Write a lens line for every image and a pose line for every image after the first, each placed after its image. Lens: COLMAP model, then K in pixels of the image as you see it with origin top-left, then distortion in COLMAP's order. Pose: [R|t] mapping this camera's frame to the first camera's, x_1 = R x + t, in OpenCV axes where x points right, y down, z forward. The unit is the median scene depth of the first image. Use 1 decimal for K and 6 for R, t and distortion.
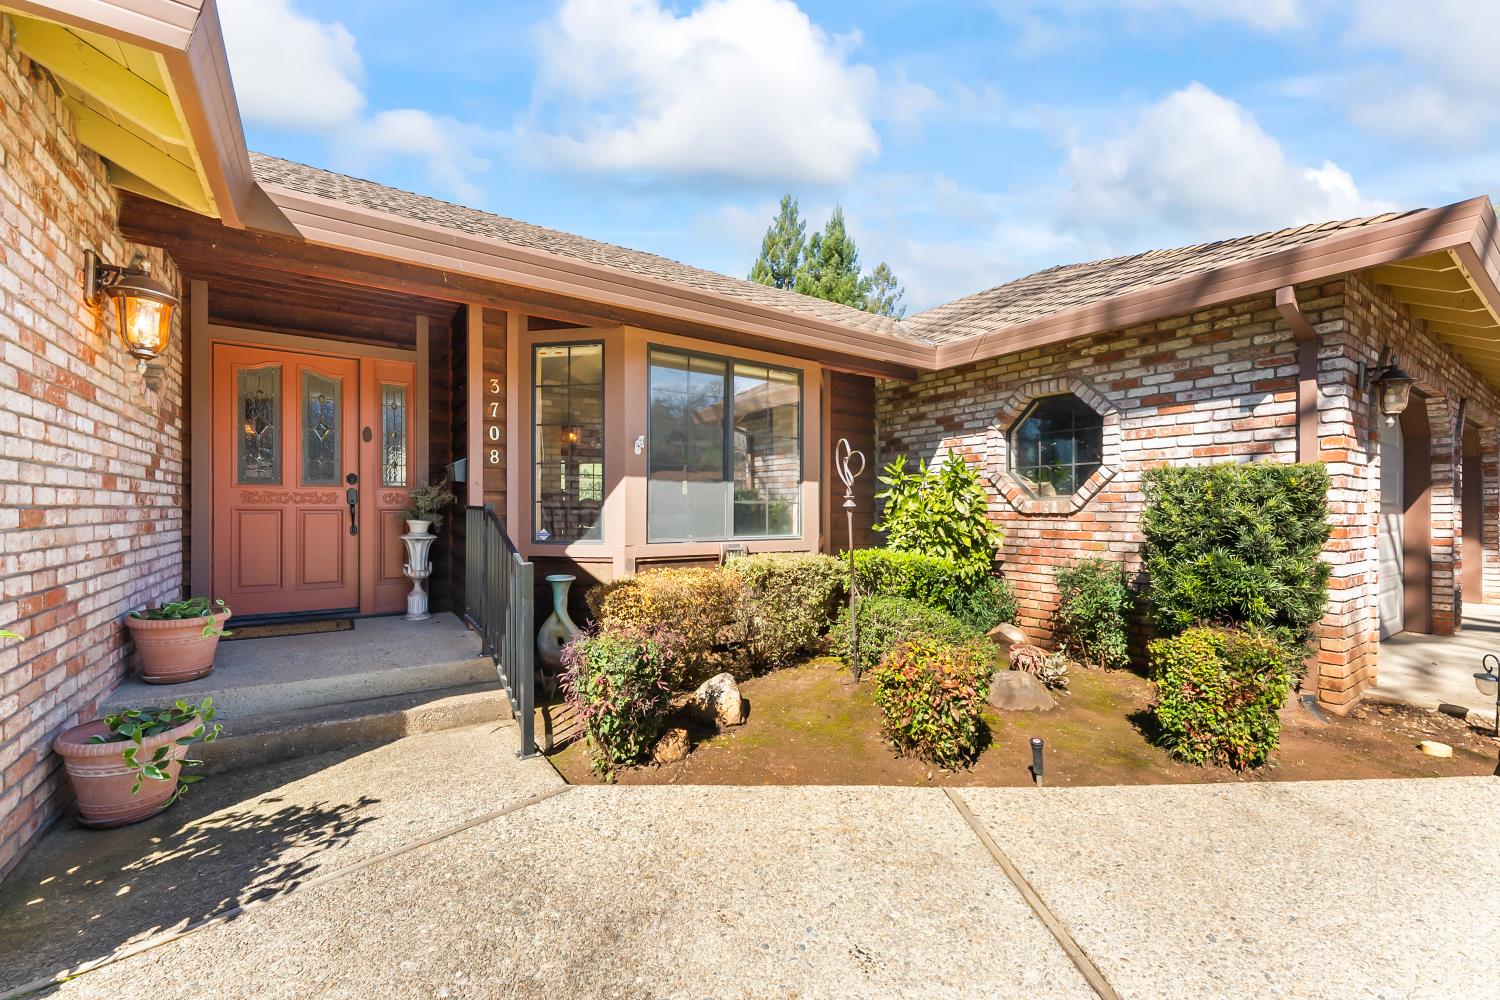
lens RADIAL K [[600.2, 0, 741.3], [0, 600.2, 511.0], [0, 0, 1]] dist [0.002732, -0.000408]
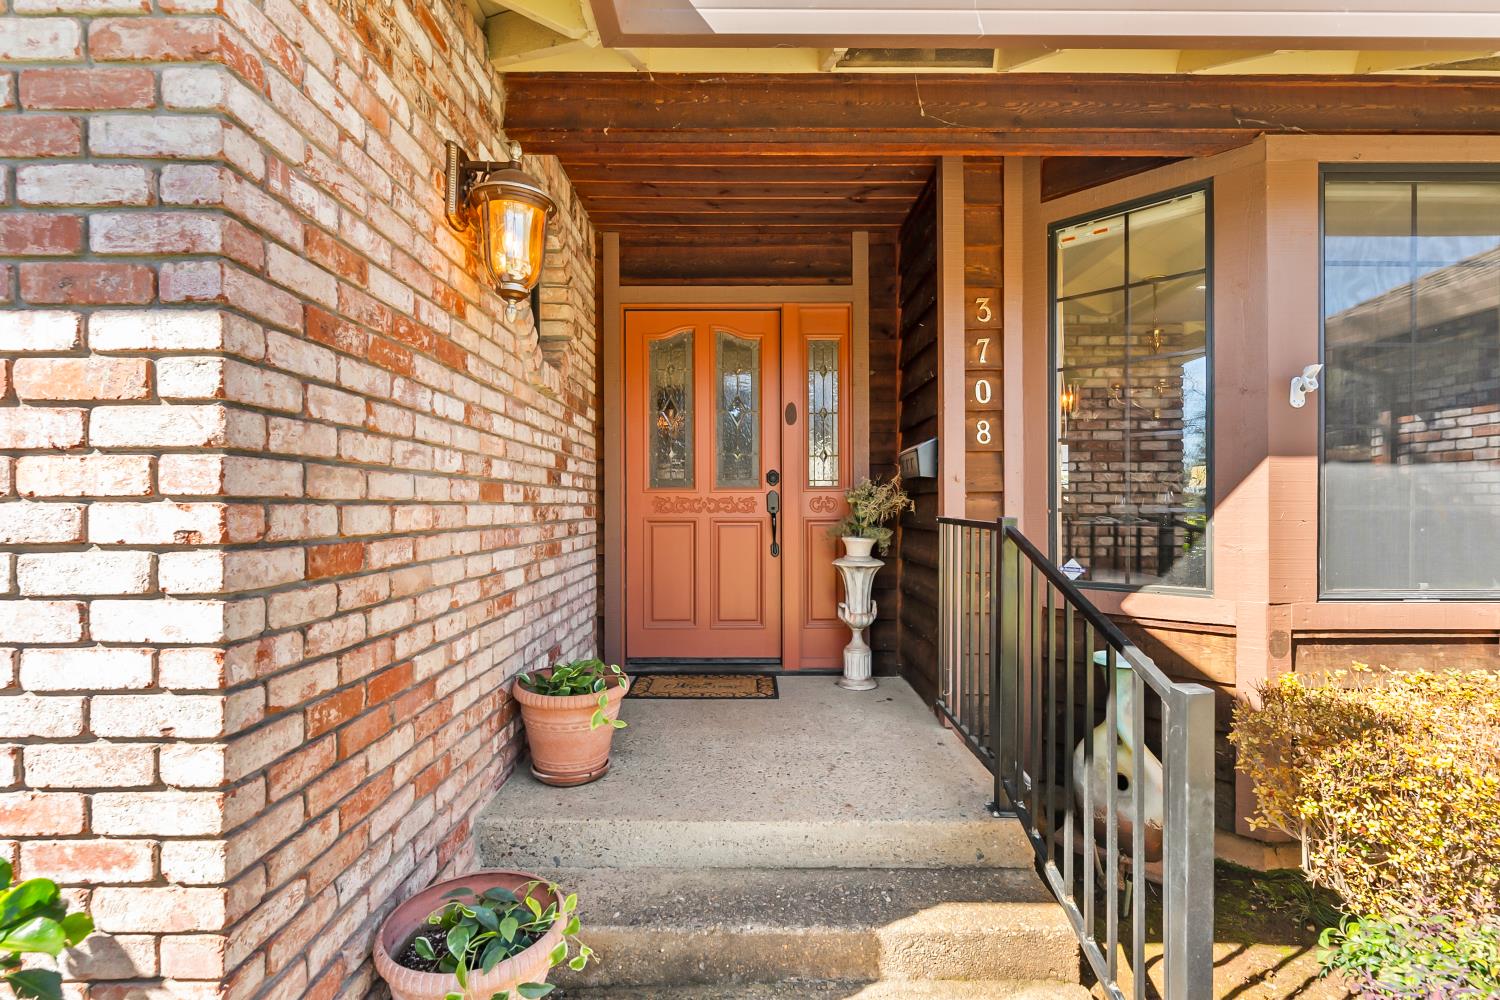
lens RADIAL K [[690.2, 0, 748.3], [0, 690.2, 504.8], [0, 0, 1]] dist [-0.001243, -0.000040]
pose [[0.831300, -0.006259, -0.555789, -0.275880], [0.003521, 0.999976, -0.005994, -0.020890], [0.555813, 0.003026, 0.831302, 0.385084]]
